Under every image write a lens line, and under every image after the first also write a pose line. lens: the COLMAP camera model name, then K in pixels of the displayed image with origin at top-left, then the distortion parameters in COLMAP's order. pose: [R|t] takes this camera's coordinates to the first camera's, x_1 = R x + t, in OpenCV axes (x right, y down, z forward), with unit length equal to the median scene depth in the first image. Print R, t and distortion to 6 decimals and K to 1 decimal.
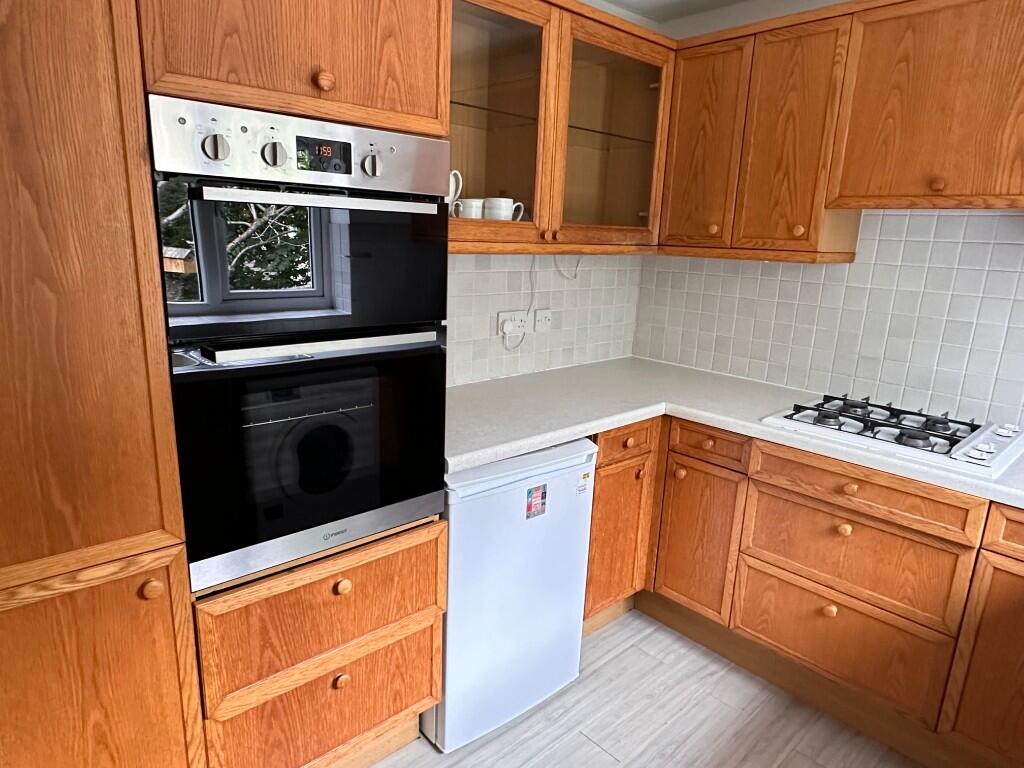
lens RADIAL K [[639.4, 0, 512.0], [0, 639.4, 384.0], [0, 0, 1]] dist [-0.004380, 0.001119]
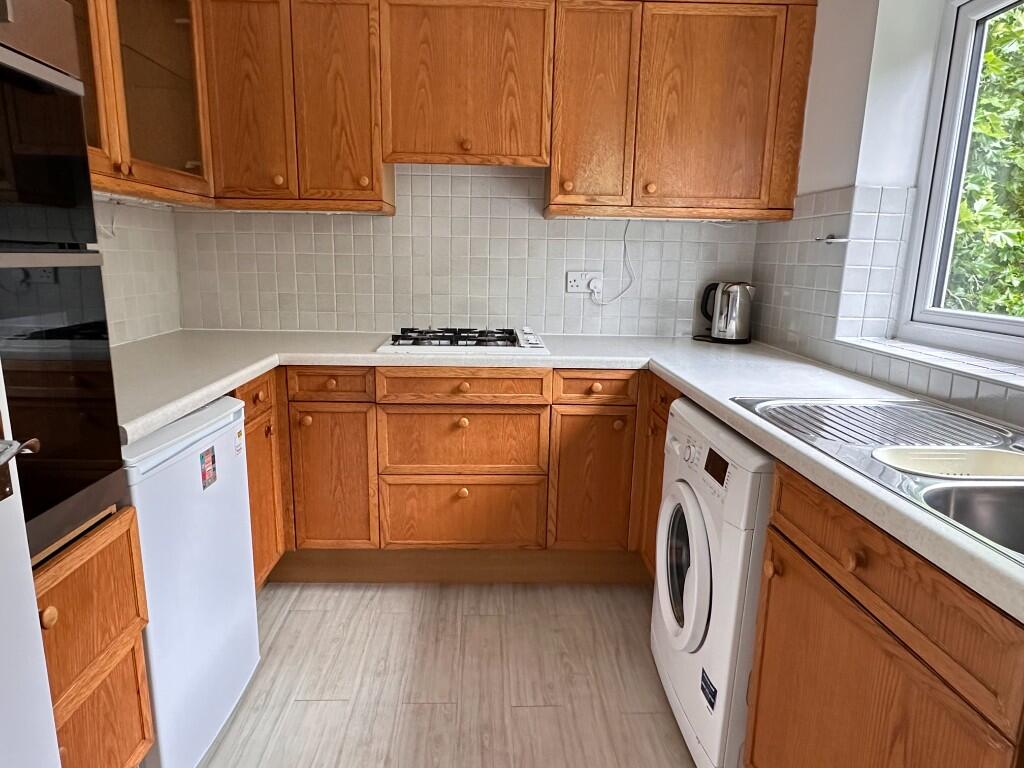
lens RADIAL K [[639.4, 0, 512.0], [0, 639.4, 384.0], [0, 0, 1]] dist [-0.004380, 0.001119]
pose [[0.650356, -0.176542, 0.738830, -0.285548], [0.182147, 0.980487, 0.073951, 0.075837], [-0.737468, 0.086481, 0.669822, 0.095723]]
